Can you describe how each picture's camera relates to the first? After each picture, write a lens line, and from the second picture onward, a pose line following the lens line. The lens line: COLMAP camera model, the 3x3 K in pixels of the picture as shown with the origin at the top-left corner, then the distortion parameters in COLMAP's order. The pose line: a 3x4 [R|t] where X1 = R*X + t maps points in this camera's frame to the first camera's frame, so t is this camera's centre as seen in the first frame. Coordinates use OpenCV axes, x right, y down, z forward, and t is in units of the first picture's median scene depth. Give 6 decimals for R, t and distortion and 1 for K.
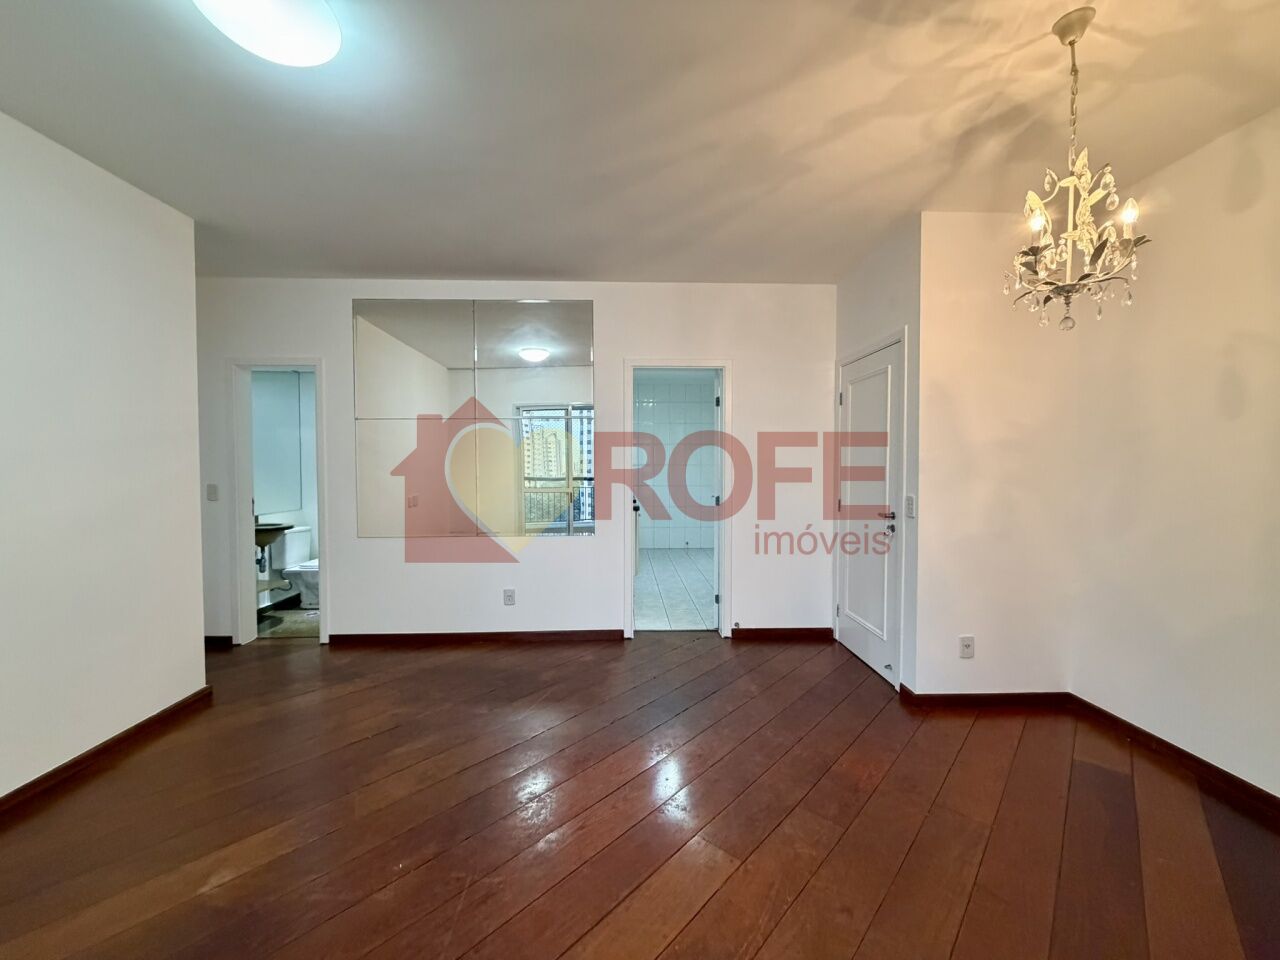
lens RADIAL K [[507.9, 0, 638.3], [0, 507.9, 479.1], [0, 0, 1]] dist [-0.003540, 0.001053]
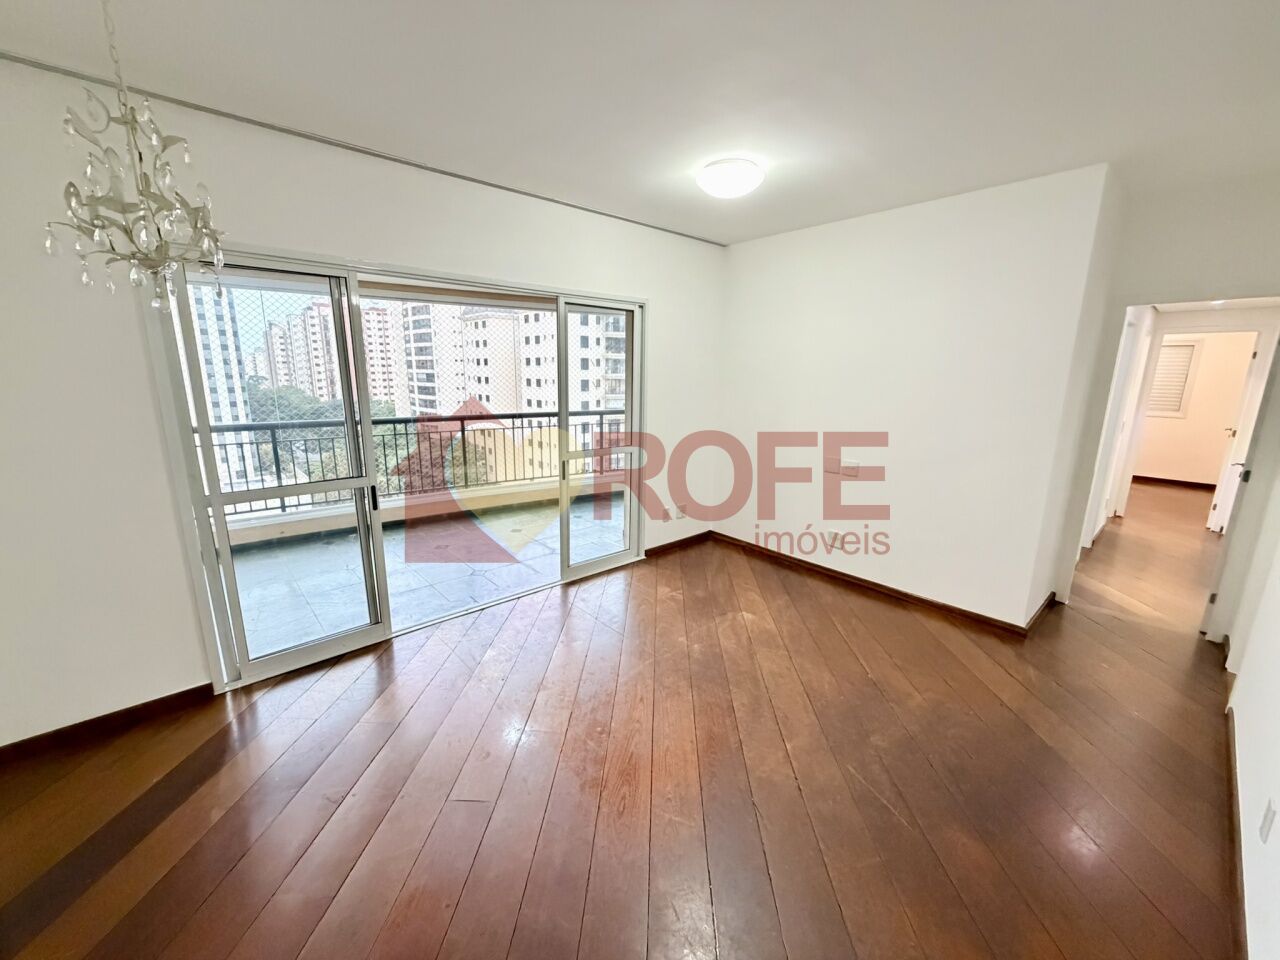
lens RADIAL K [[507.9, 0, 632.7], [0, 507.9, 478.0], [0, 0, 1]] dist [-0.003540, 0.001053]
pose [[-0.770326, 0.120415, -0.626178, 0.300363], [-0.030782, 0.973840, 0.225139, -0.084087], [0.636907, 0.192705, -0.746468, 0.834272]]
